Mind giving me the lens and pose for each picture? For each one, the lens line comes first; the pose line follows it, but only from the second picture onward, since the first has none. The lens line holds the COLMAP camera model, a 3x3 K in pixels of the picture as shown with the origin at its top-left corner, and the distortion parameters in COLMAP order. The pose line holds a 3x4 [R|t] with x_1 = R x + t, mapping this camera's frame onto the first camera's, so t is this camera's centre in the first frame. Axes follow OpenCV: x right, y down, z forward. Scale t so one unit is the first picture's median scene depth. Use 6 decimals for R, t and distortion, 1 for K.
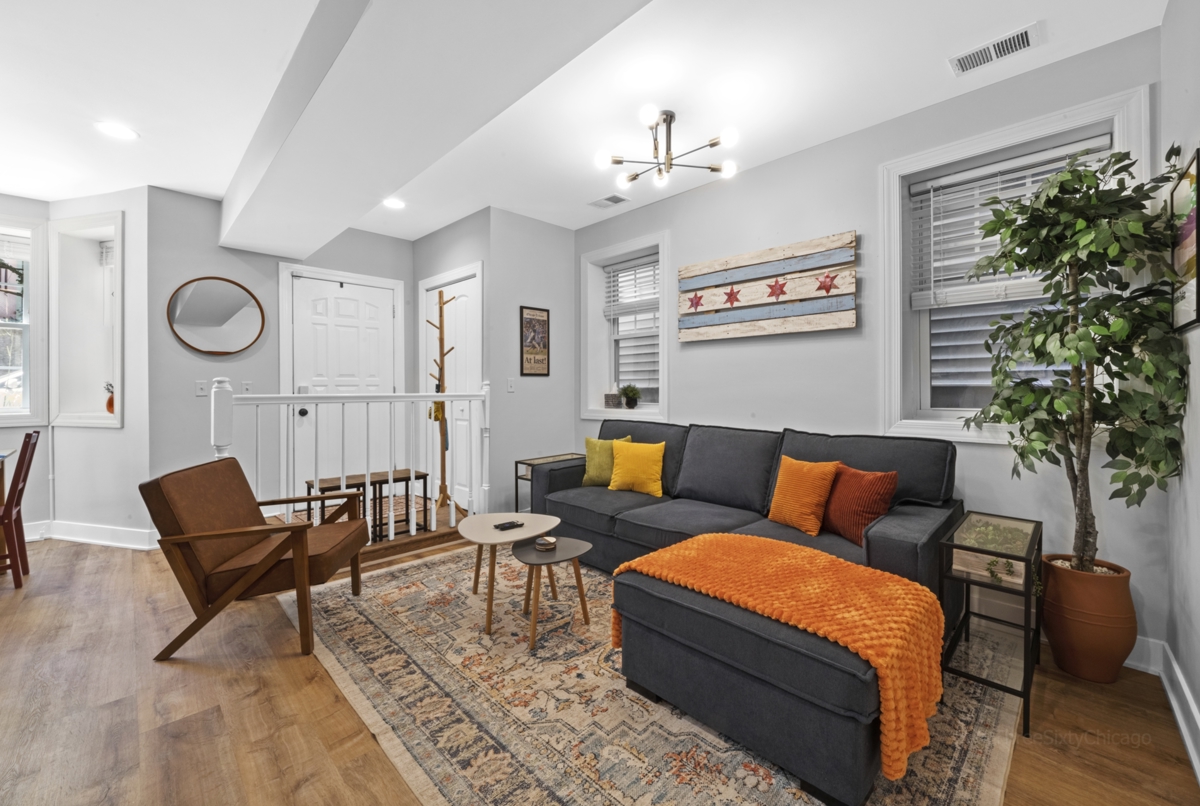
lens RADIAL K [[464.7, 0, 596.4], [0, 464.7, 392.6], [0, 0, 1]] dist [0.002051, 0.000142]
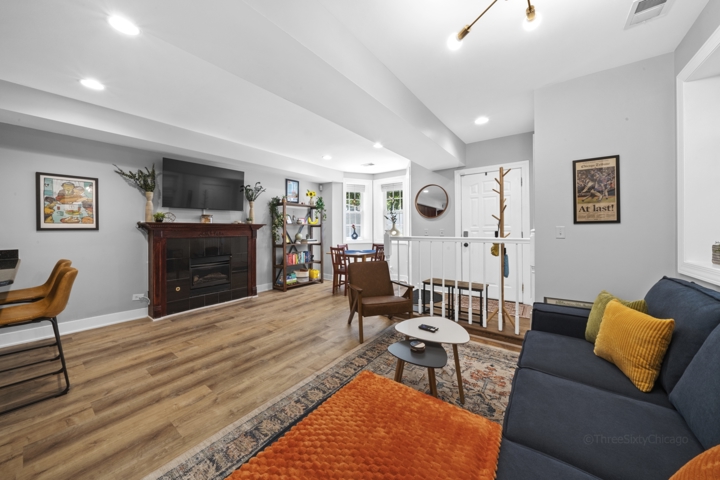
lens RADIAL K [[259.9, 0, 361.7], [0, 259.9, 235.2], [0, 0, 1]] dist [-0.013771, 0.000039]
pose [[0.157799, 0.023179, -0.987199, 0.455778], [-0.008226, 0.999721, 0.022158, -0.022551], [0.987437, 0.004625, 0.157946, 0.503206]]
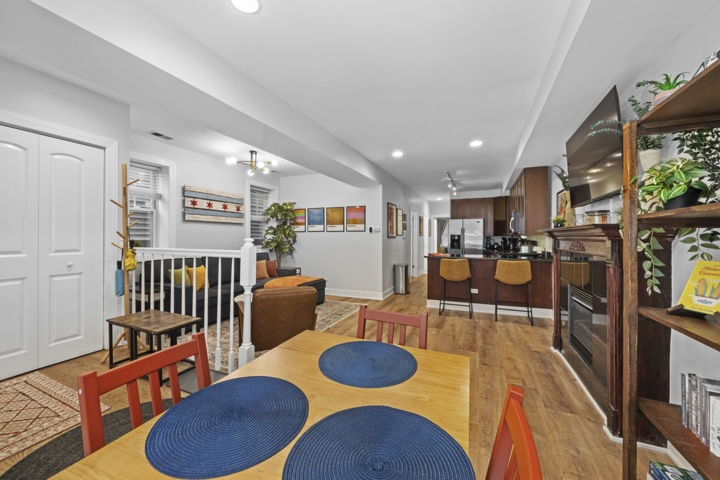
lens RADIAL K [[271.4, 0, 358.7], [0, 271.4, 238.4], [0, 0, 1]] dist [-0.000151, -0.000004]
pose [[-0.352575, 0.000922, 0.935783, -1.356356], [0.009745, 0.999949, 0.002687, -0.023452], [-0.935733, 0.010066, -0.352566, 0.768518]]
